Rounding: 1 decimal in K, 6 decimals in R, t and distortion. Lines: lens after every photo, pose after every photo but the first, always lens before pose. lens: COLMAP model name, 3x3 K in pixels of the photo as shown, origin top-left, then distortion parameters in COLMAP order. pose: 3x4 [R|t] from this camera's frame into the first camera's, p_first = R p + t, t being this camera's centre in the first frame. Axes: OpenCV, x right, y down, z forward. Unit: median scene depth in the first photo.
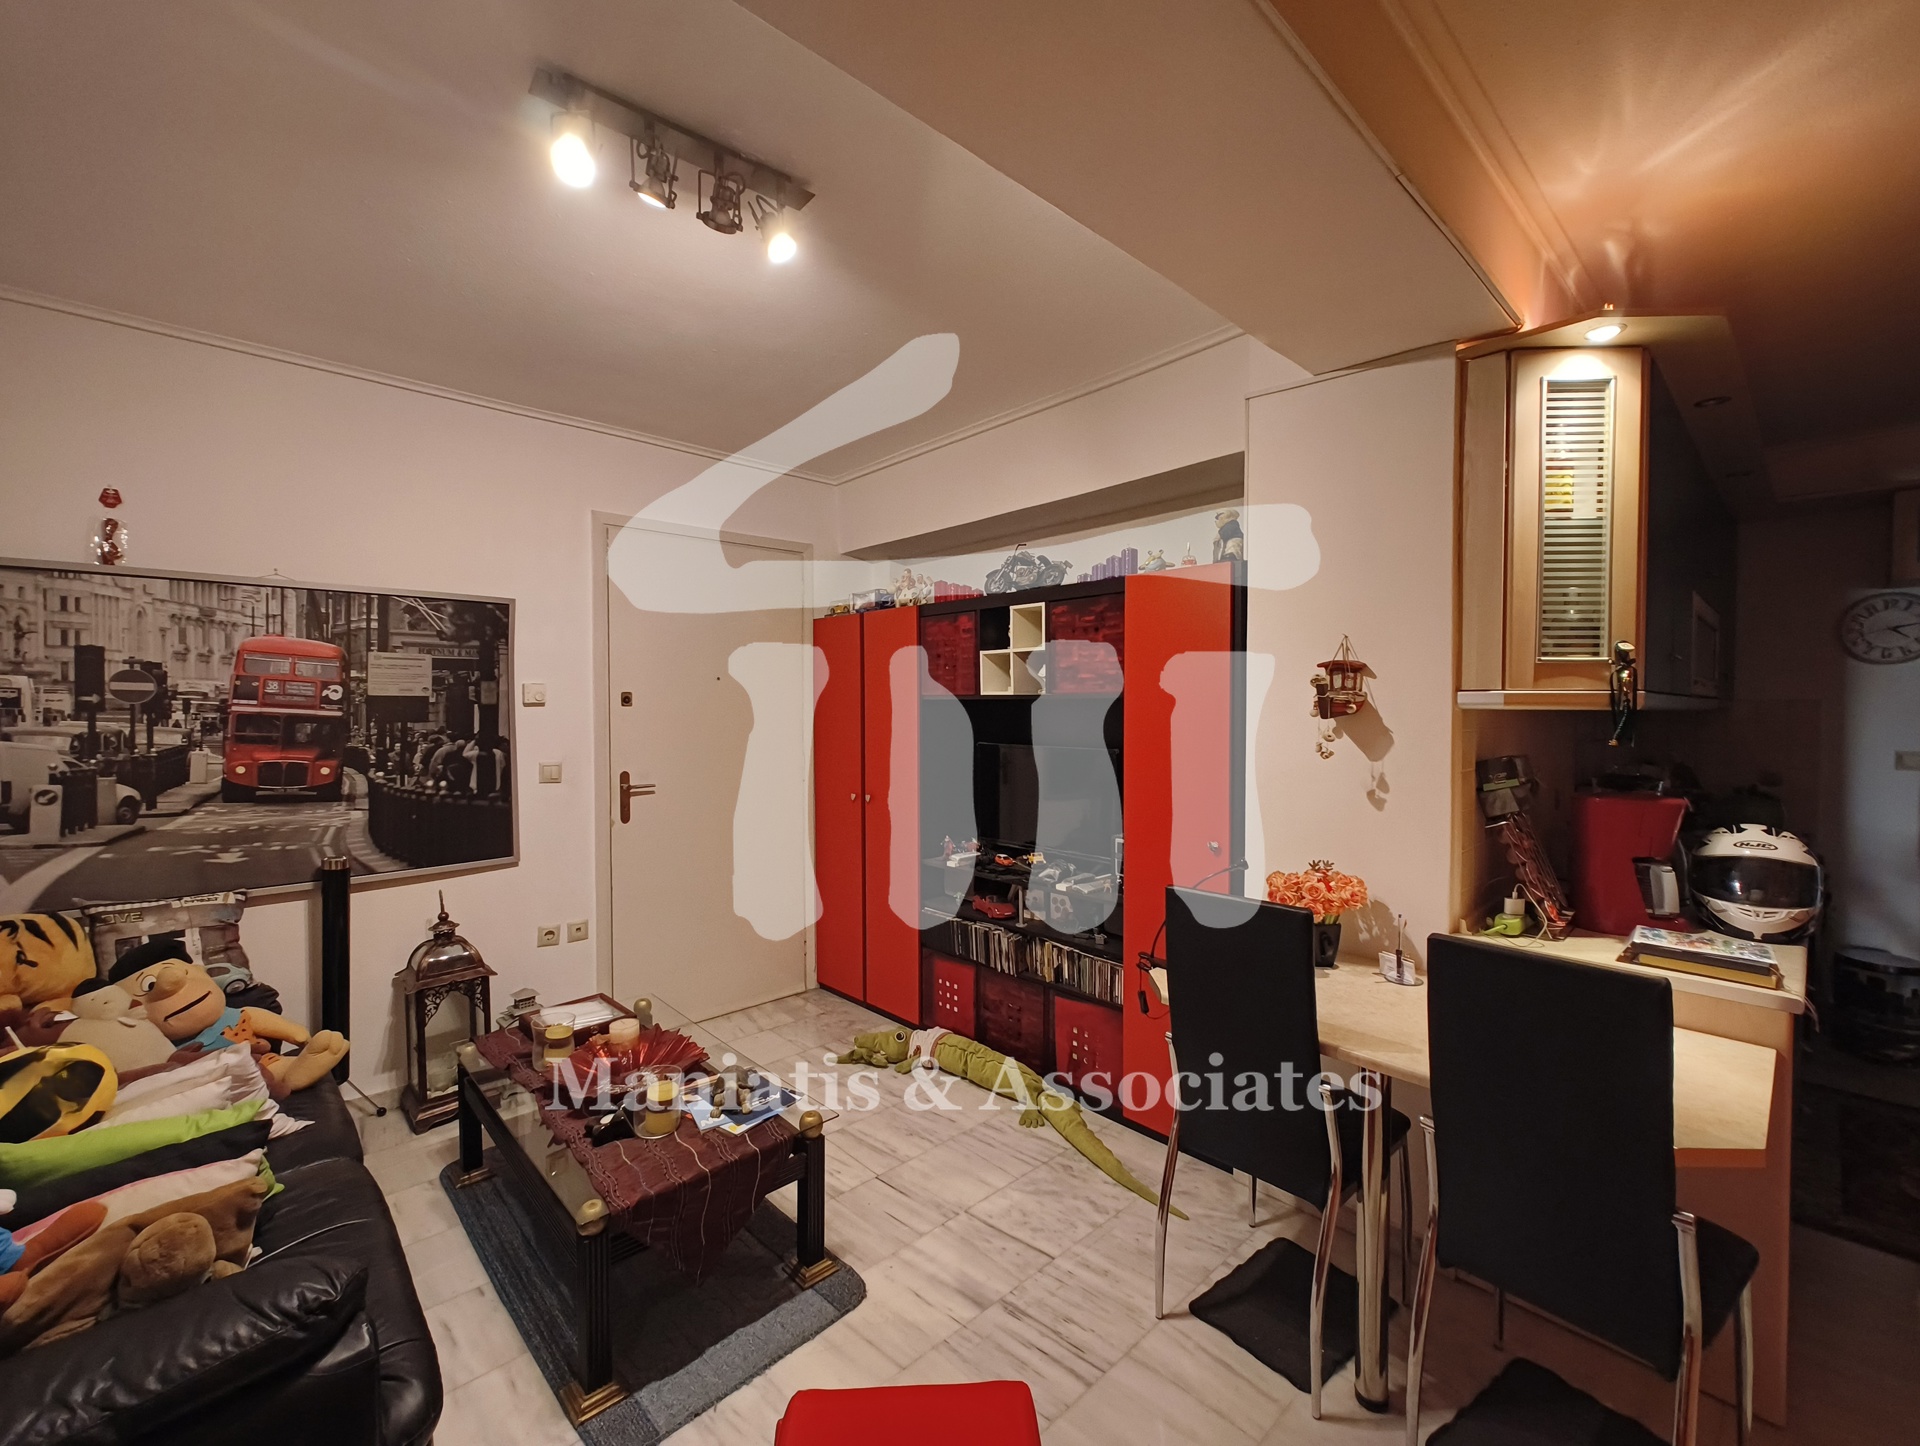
lens RADIAL K [[797.7, 0, 962.3], [0, 797.7, 722.3], [0, 0, 1]] dist [-0.002958, 0.001078]
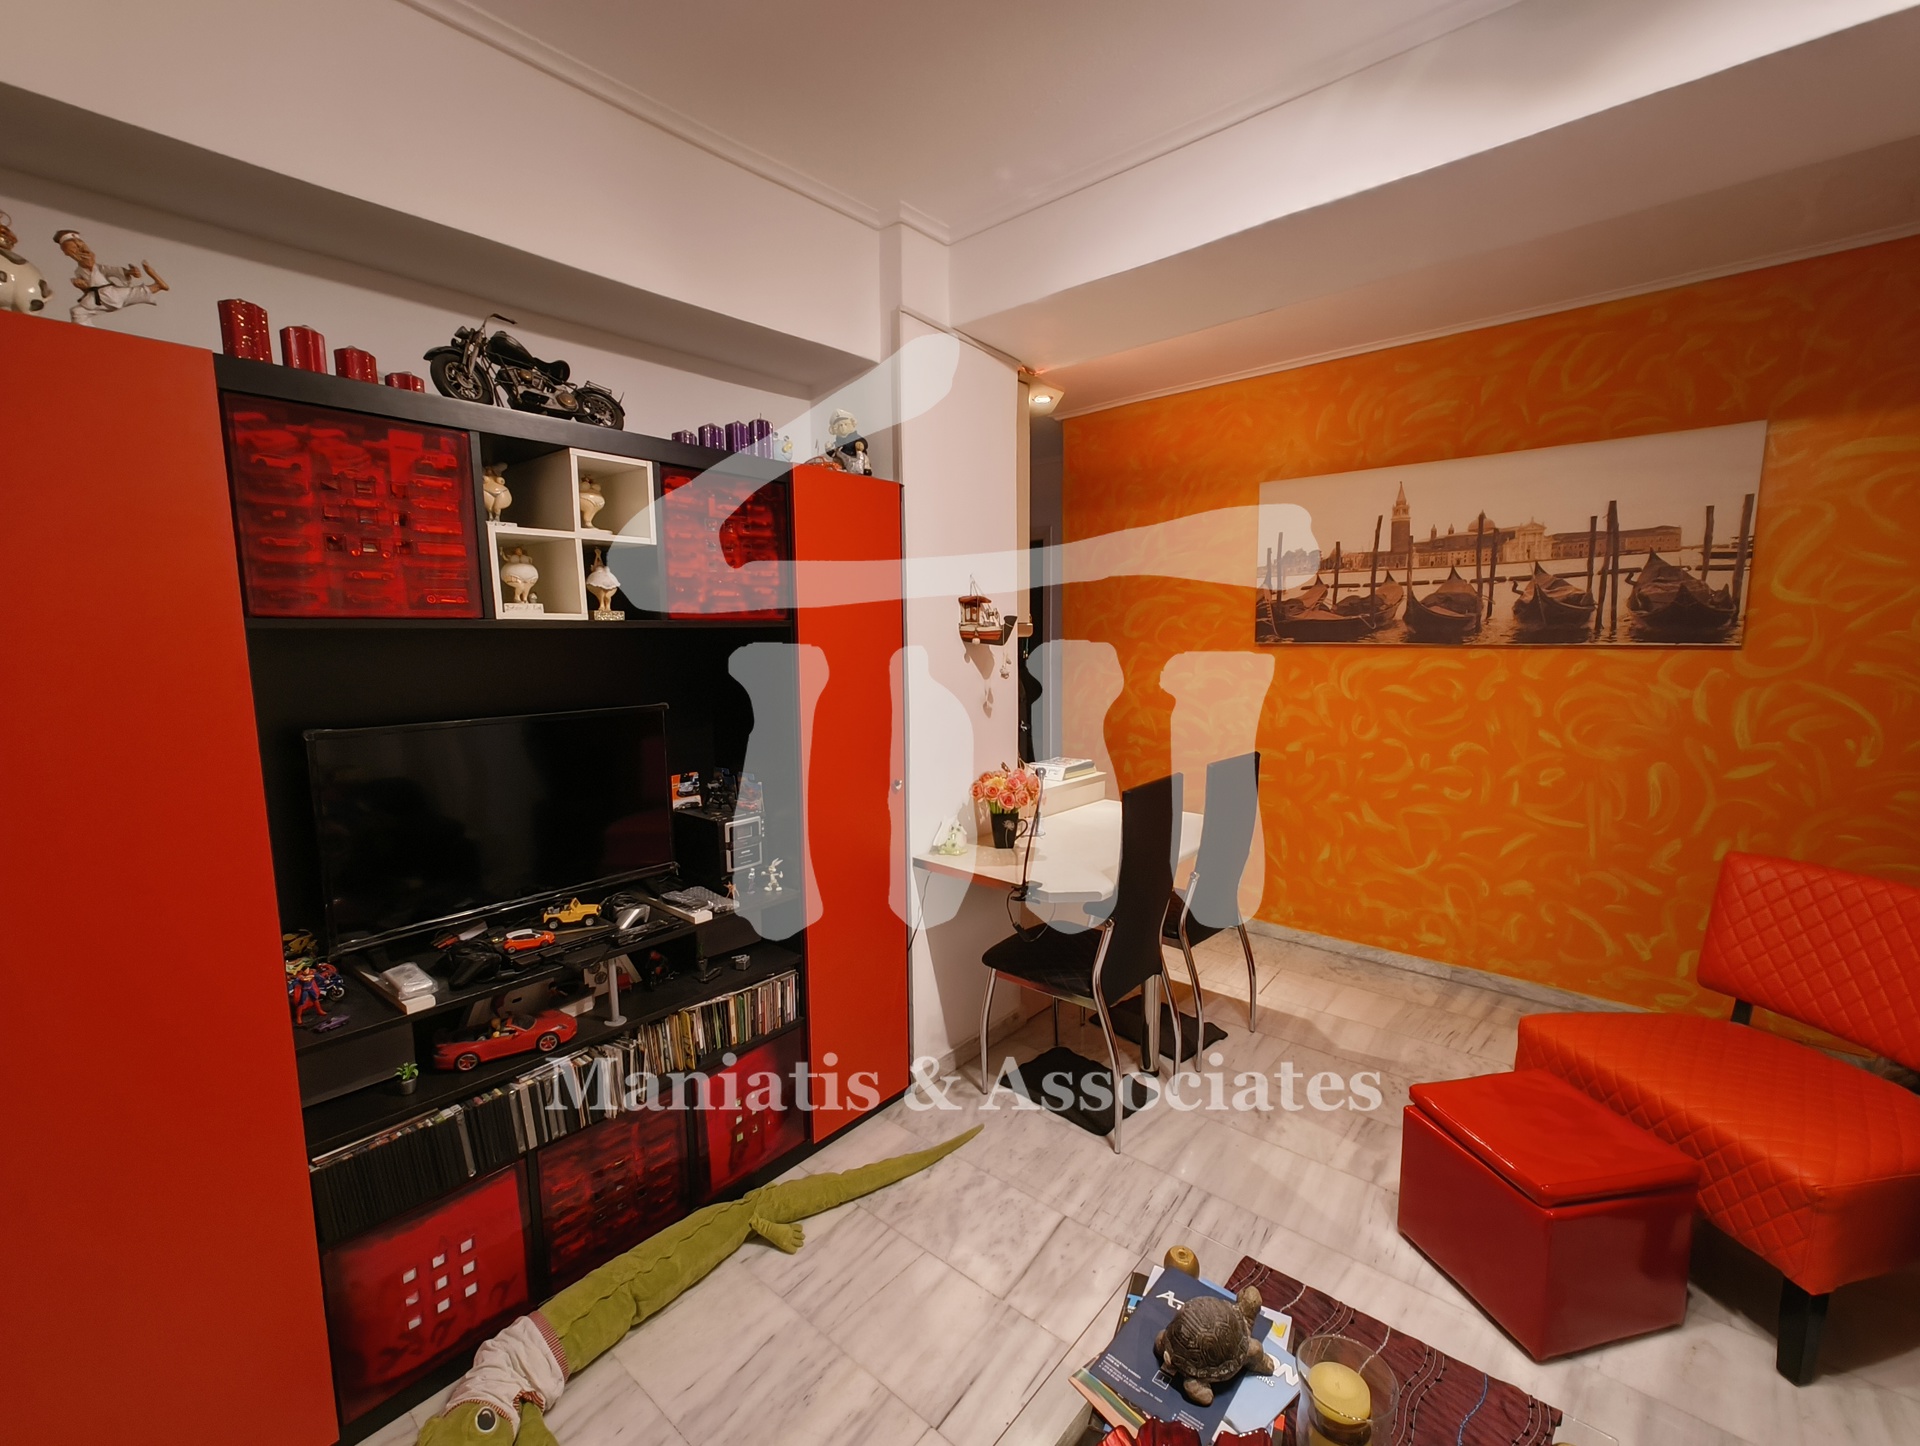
lens RADIAL K [[807.1, 0, 976.6], [0, 807.1, 735.8], [0, 0, 1]] dist [0.000729, -0.000249]
pose [[-0.116439, -0.122959, 0.985557, -0.643023], [0.031003, 0.991373, 0.127348, -0.021693], [-0.992714, 0.045383, -0.111623, 1.009465]]
